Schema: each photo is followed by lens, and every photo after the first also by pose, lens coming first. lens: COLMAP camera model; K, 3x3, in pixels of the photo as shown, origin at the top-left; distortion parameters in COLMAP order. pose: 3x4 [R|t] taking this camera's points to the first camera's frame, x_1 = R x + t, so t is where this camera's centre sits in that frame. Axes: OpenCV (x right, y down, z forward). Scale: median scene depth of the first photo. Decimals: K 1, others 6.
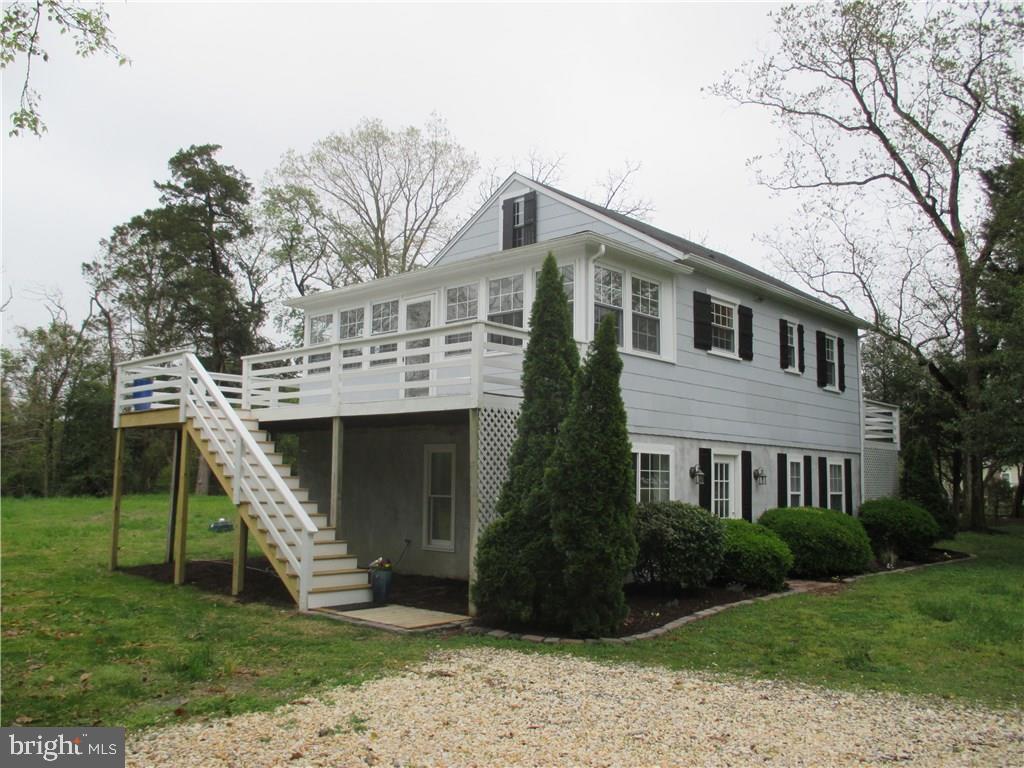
lens RADIAL K [[899.9, 0, 512.0], [0, 899.9, 384.0], [0, 0, 1]] dist [-0.050860, -0.006516]
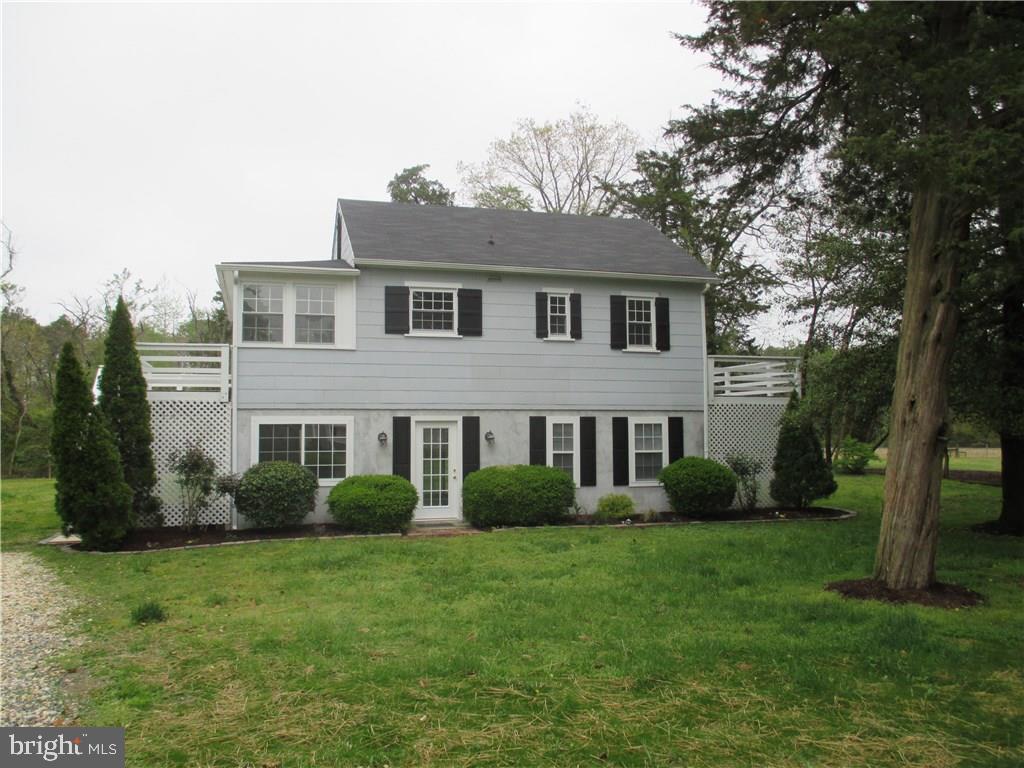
lens RADIAL K [[899.9, 0, 512.0], [0, 899.9, 384.0], [0, 0, 1]] dist [-0.050860, -0.006516]
pose [[0.862982, -0.058978, -0.501780, 0.877244], [0.080110, 0.996572, 0.020642, 0.014099], [0.498842, -0.058011, 0.864749, 0.039923]]
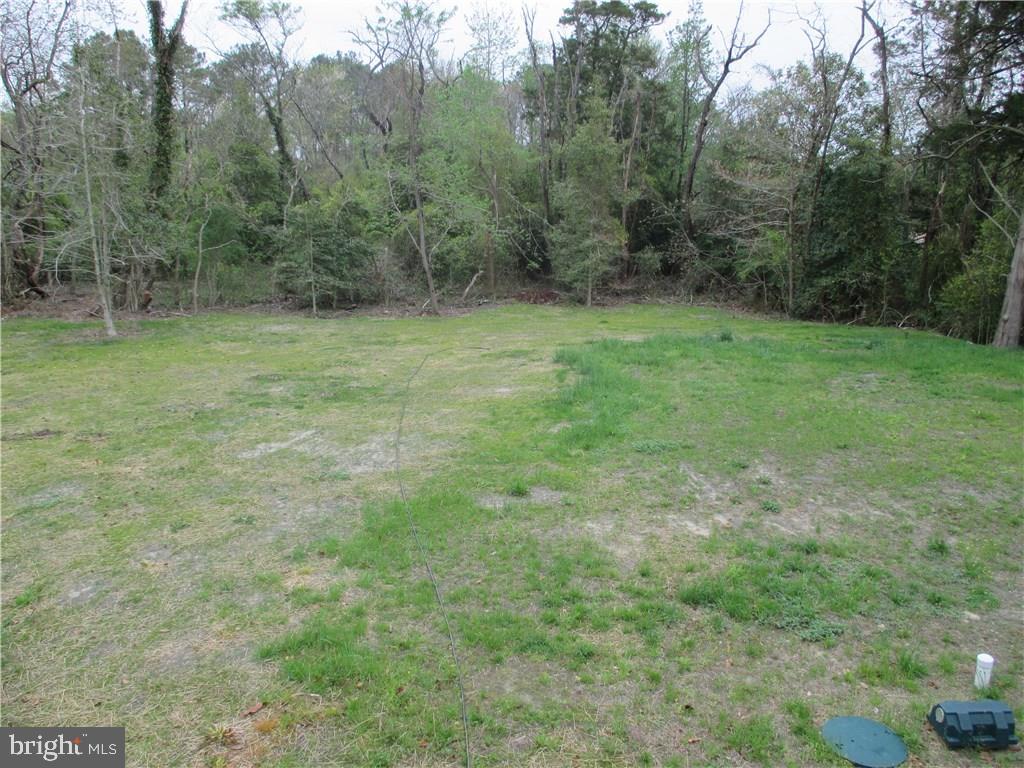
lens RADIAL K [[851.3, 0, 514.6], [0, 851.3, 377.7], [0, 0, 1]] dist [-0.032130, -0.011560]
pose [[0.627391, 0.164613, -0.761106, -0.329653], [0.074508, 0.960227, 0.269097, -0.059256], [0.775131, -0.225538, 0.590173, 1.090986]]
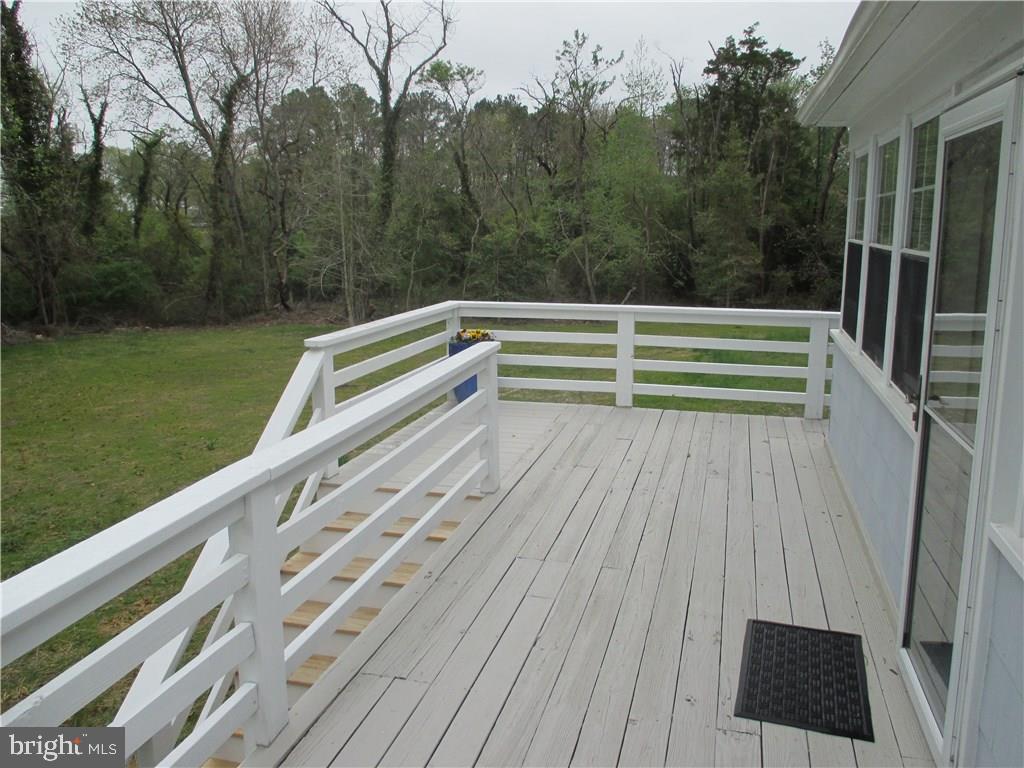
lens RADIAL K [[848.9, 0, 512.0], [0, 848.9, 384.0], [0, 0, 1]] dist [-0.056881, -0.001844]
pose [[0.482504, 0.149780, -0.862992, -0.007060], [0.106414, 0.967948, 0.227493, -0.083265], [0.869405, -0.201601, 0.451100, 0.834246]]
